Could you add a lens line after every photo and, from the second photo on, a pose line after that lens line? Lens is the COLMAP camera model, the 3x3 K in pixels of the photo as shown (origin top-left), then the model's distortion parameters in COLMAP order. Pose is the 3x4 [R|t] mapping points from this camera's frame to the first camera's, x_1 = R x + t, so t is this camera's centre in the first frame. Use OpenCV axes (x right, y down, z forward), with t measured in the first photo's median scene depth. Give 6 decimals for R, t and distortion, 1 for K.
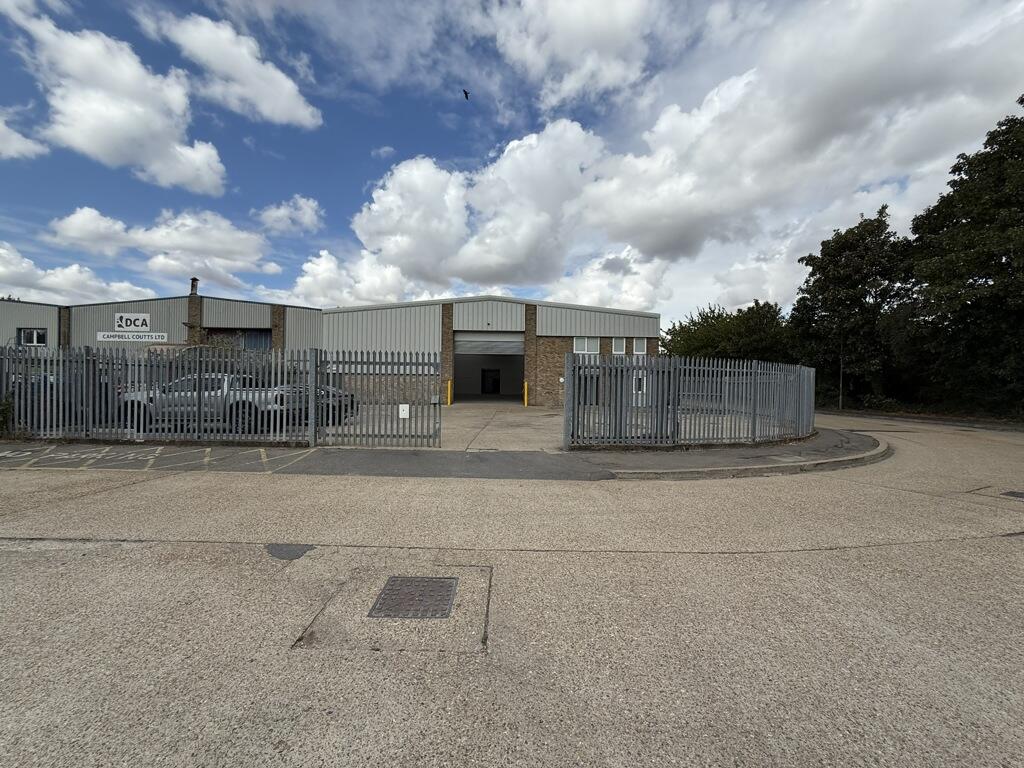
lens RADIAL K [[408.2, 0, 510.7], [0, 408.2, 385.8], [0, 0, 1]] dist [-0.002041, 0.000953]
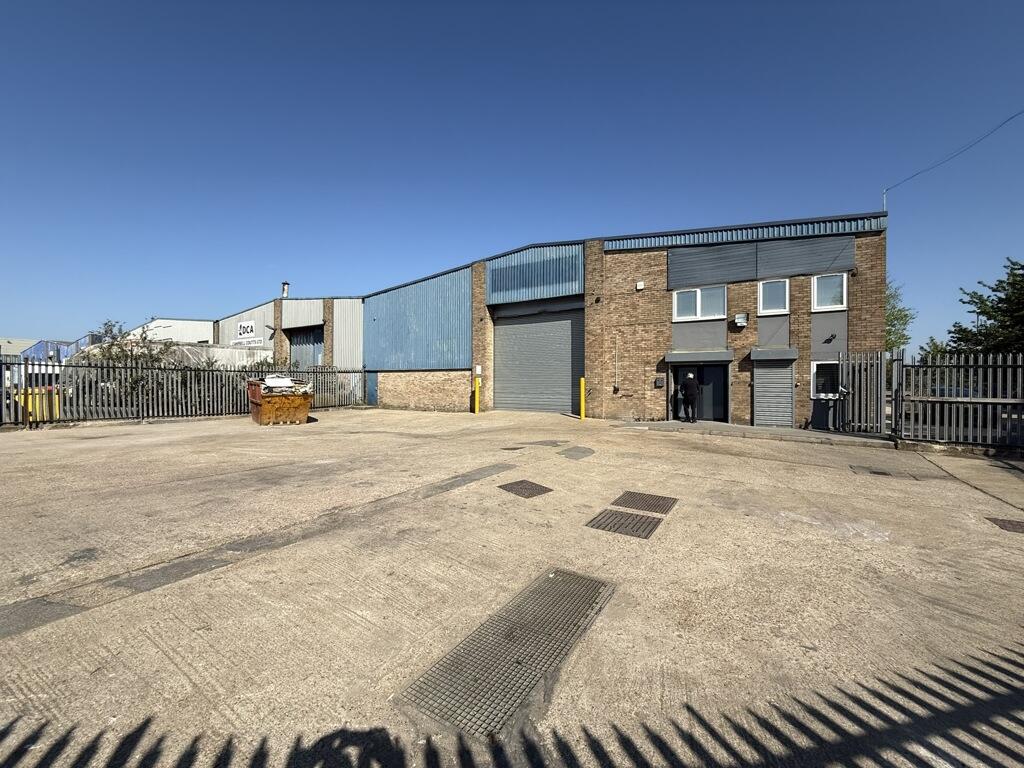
lens RADIAL K [[408.2, 0, 514.2], [0, 408.2, 383.2], [0, 0, 1]] dist [-0.002041, 0.000953]
pose [[0.855835, -0.010887, -0.517135, 0.311234], [0.004712, 0.999901, -0.013253, 0.007449], [0.517228, 0.008906, 0.855801, 0.543868]]
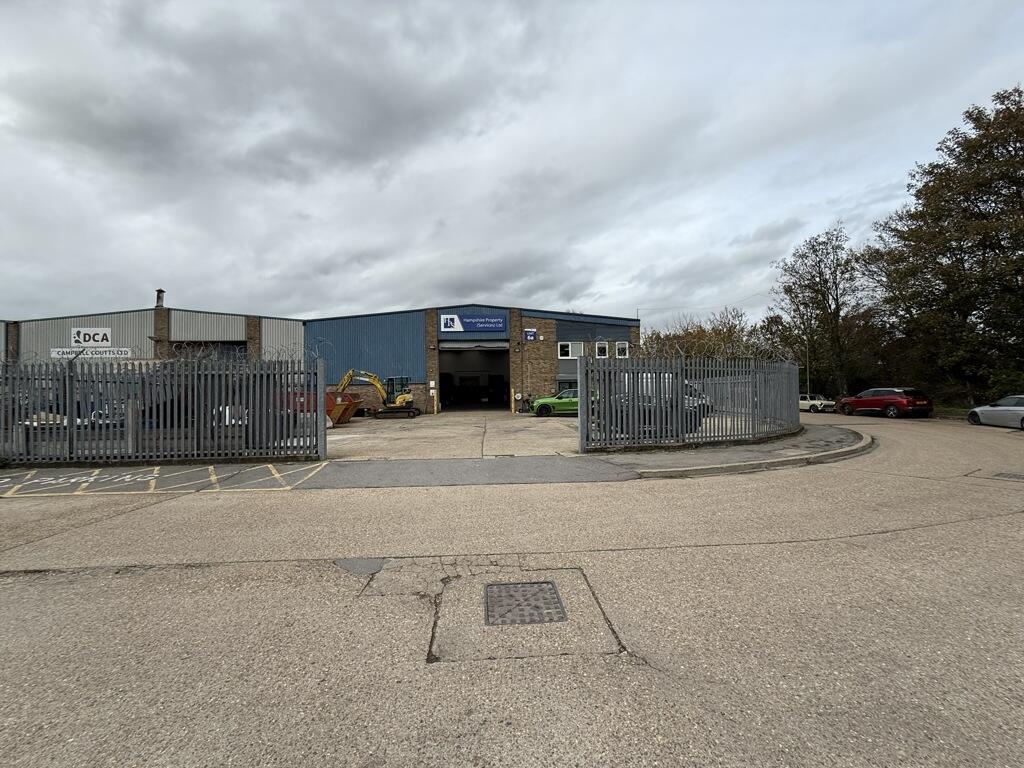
lens RADIAL K [[408.2, 0, 507.2], [0, 408.2, 382.3], [0, 0, 1]] dist [-0.002041, 0.000953]
pose [[0.997023, -0.028298, 0.071728, -0.056743], [0.030341, 0.999160, -0.027549, 0.002929], [-0.070888, 0.029643, 0.997044, 0.002304]]
